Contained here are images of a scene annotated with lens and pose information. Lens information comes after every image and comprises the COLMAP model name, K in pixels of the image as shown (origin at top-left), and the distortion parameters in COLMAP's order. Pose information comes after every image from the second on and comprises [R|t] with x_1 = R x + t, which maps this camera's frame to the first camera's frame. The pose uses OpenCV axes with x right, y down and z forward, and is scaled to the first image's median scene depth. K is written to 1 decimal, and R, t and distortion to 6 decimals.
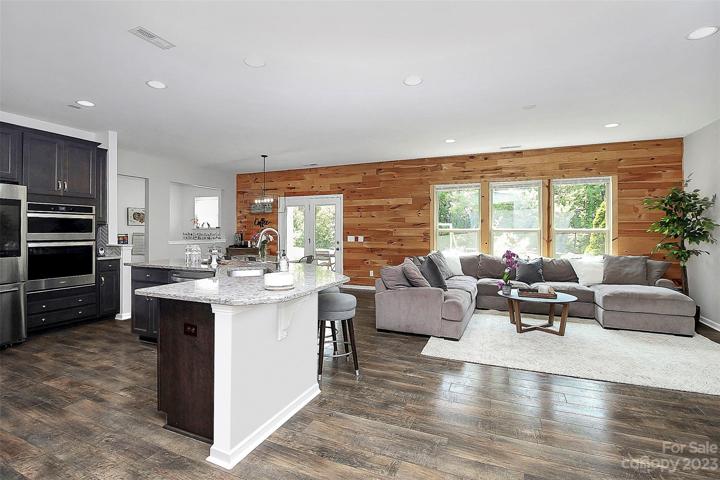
lens RADIAL K [[338.8, 0, 359.9], [0, 338.8, 235.2], [0, 0, 1]] dist [-0.003607, -0.009279]
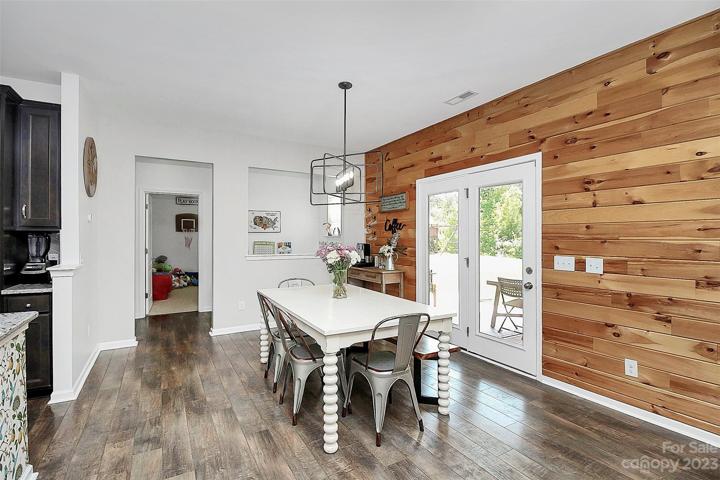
lens RADIAL K [[338.8, 0, 358.6], [0, 338.8, 236.8], [0, 0, 1]] dist [-0.003607, -0.009279]
pose [[0.802116, 0.000843, -0.597168, 0.017237], [-0.009042, 0.999902, -0.010733, -0.014551], [0.597100, 0.014008, 0.802044, 0.603396]]
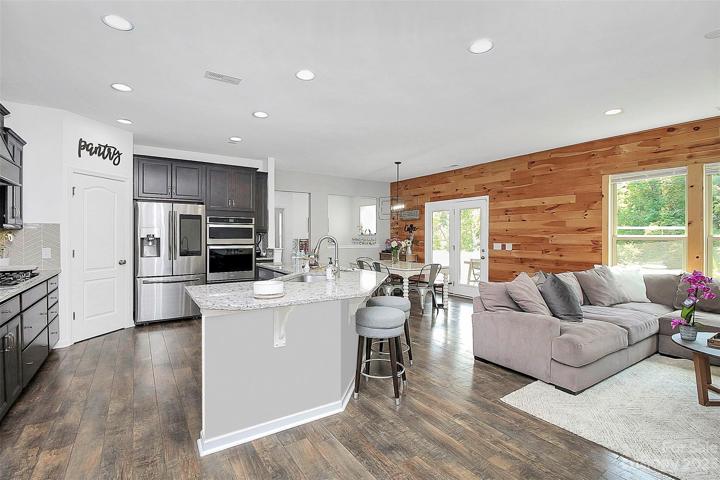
lens RADIAL K [[338.8, 0, 360.7], [0, 338.8, 240.5], [0, 0, 1]] dist [-0.003607, -0.009279]
pose [[0.837722, 0.008243, -0.546035, 0.167449], [-0.008079, 0.999964, 0.002702, -0.004442], [0.546037, 0.002148, 0.837758, 0.093930]]
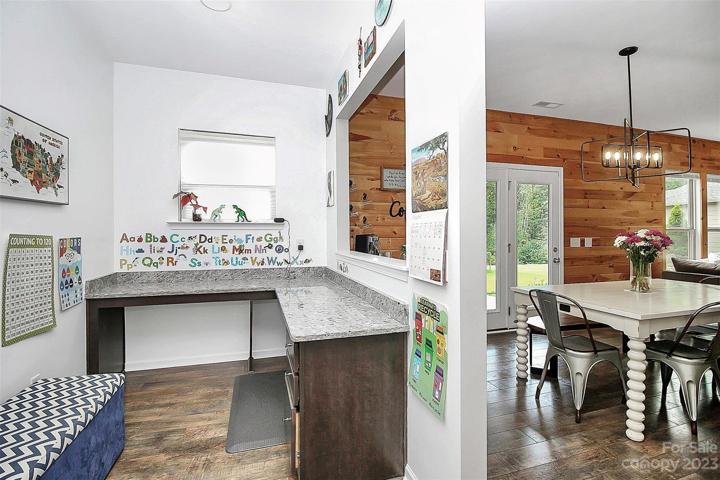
lens RADIAL K [[338.8, 0, 357.2], [0, 338.8, 231.3], [0, 0, 1]] dist [-0.003607, -0.009279]
pose [[0.758772, 0.001111, 0.651356, -0.781563], [0.011016, 0.999834, -0.014538, -0.005471], [-0.651263, 0.018206, 0.758633, 0.870604]]
